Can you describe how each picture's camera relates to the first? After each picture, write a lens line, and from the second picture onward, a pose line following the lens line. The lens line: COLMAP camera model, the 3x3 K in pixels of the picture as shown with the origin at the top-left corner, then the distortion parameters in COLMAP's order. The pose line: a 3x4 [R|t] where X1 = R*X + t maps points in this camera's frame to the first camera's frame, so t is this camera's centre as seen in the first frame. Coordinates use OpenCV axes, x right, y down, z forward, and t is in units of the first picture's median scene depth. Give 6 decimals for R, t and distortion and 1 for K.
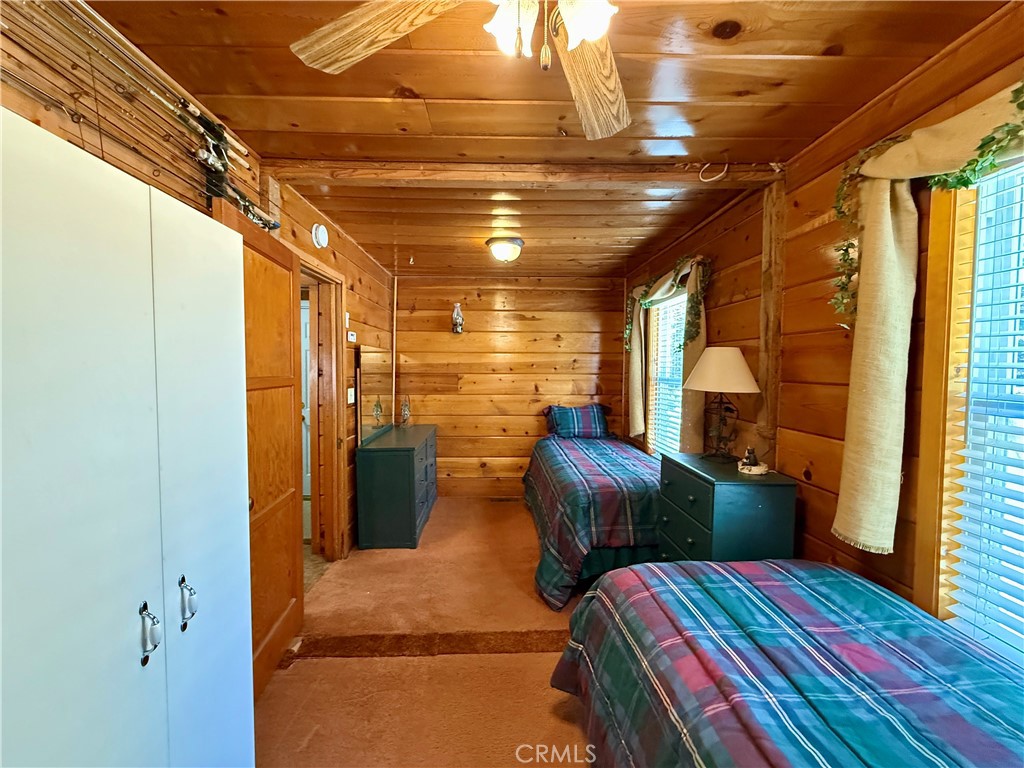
lens RADIAL K [[410.8, 0, 508.3], [0, 410.8, 383.1], [0, 0, 1]] dist [0.002213, 0.000308]
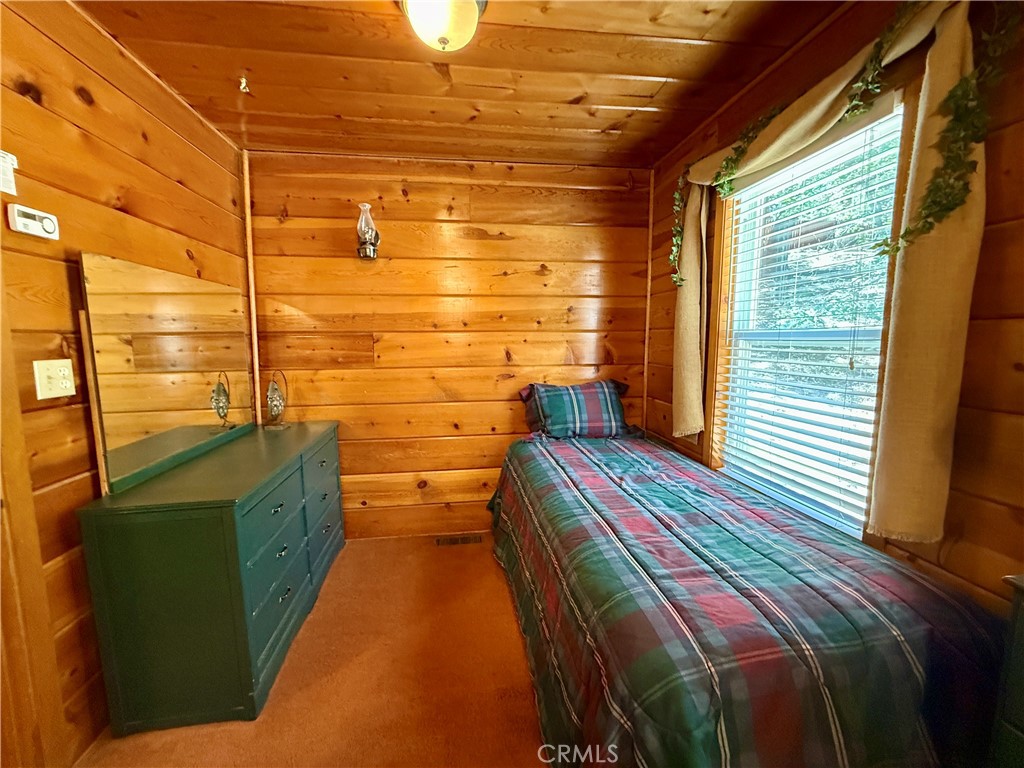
lens RADIAL K [[410.8, 0, 508.3], [0, 410.8, 383.1], [0, 0, 1]] dist [0.002213, 0.000308]
pose [[0.994621, -0.022568, 0.101092, 0.006861], [0.015042, 0.997101, 0.074592, 0.008001], [-0.102482, -0.072670, 0.992077, 0.404646]]
